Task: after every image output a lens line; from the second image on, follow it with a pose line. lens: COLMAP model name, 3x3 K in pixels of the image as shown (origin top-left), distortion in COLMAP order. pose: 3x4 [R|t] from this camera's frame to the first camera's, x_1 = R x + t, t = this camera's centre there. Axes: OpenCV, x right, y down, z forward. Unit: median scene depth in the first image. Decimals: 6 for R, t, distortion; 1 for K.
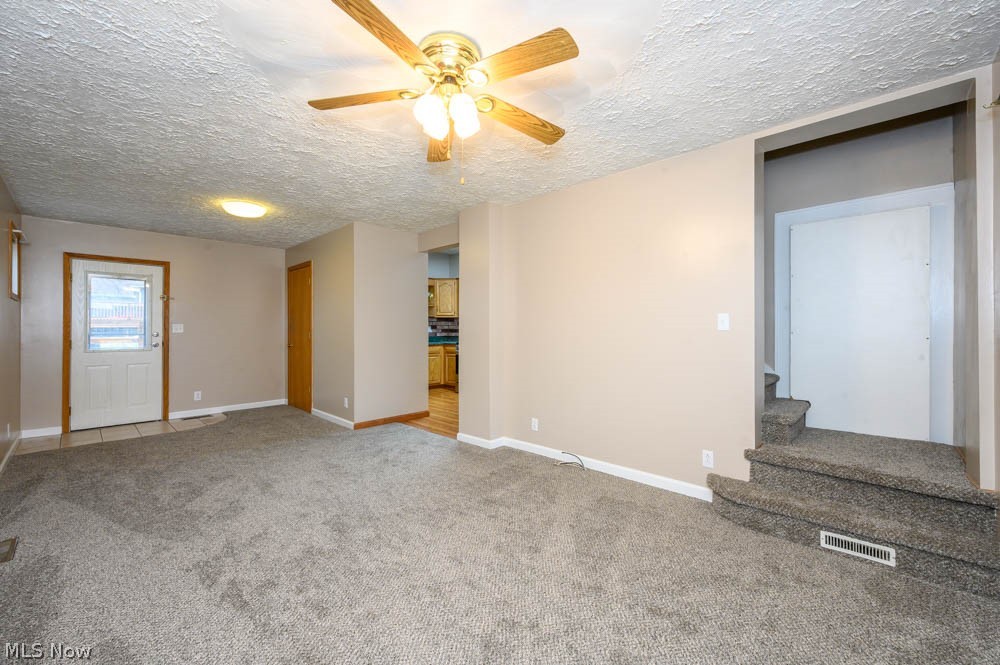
lens RADIAL K [[410.2, 0, 497.1], [0, 410.2, 328.1], [0, 0, 1]] dist [-0.002610, 0.002706]
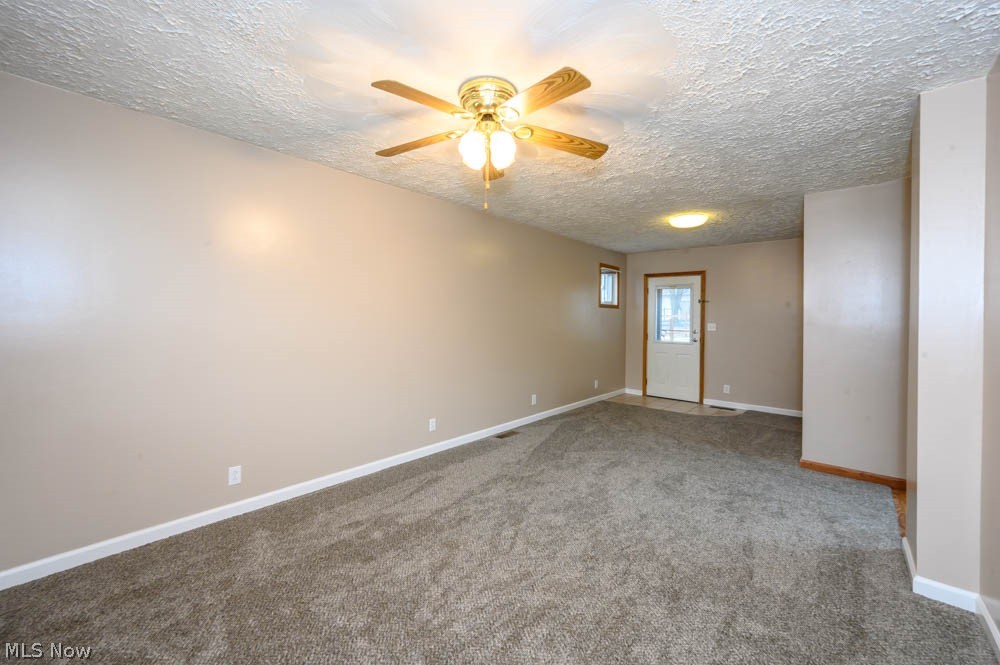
lens RADIAL K [[410.2, 0, 493.4], [0, 410.2, 316.2], [0, 0, 1]] dist [-0.002610, 0.002706]
pose [[0.009817, 0.002215, -0.999949, 0.454491], [-0.008359, 0.999963, 0.002132, -0.033800], [0.999917, 0.008338, 0.009835, 0.464685]]
